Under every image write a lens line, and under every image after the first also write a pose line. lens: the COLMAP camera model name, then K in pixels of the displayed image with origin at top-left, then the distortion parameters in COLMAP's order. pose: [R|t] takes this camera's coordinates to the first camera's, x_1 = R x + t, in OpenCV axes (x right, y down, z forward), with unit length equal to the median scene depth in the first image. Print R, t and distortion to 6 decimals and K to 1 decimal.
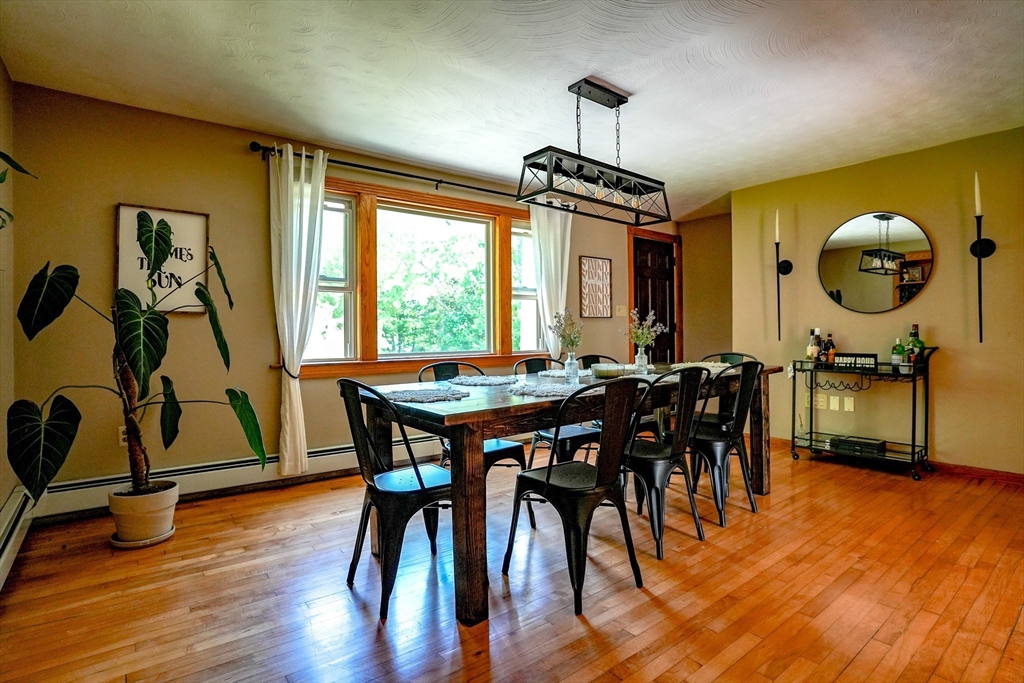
lens RADIAL K [[509.5, 0, 512.0], [0, 509.5, 341.5], [0, 0, 1]] dist [-0.070578, 0.029255]
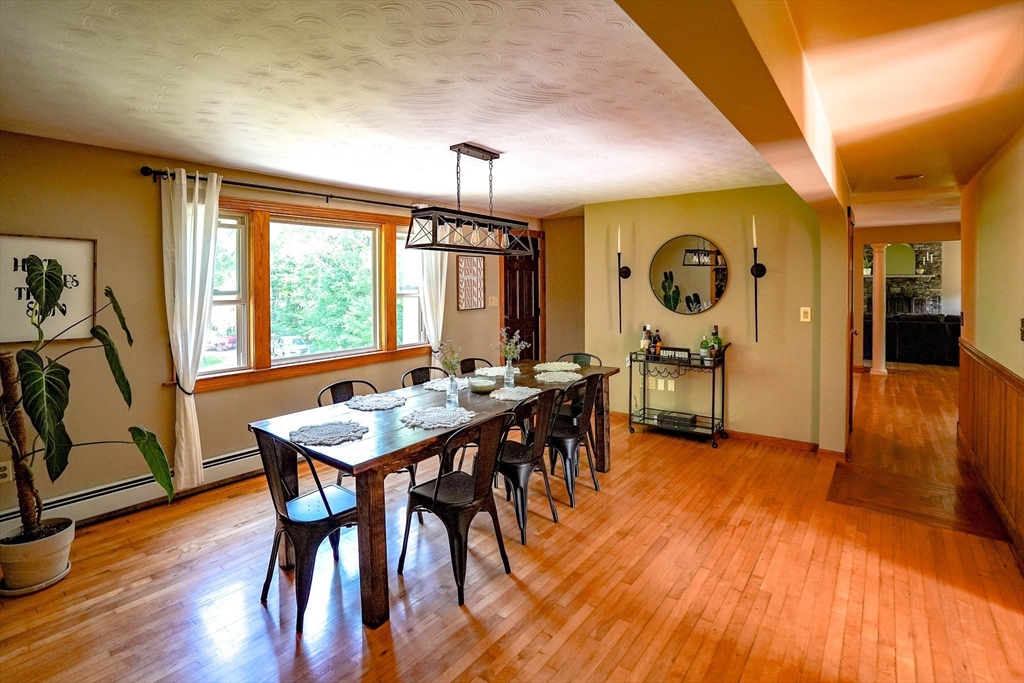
lens RADIAL K [[477.0, 0, 509.6], [0, 477.0, 296.3], [0, 0, 1]] dist [-0.060176, 0.016799]
pose [[0.970395, 0.000274, 0.241521, -0.022472], [0.001950, 0.999958, -0.008967, -0.147425], [-0.241514, 0.009172, 0.970354, -0.122450]]
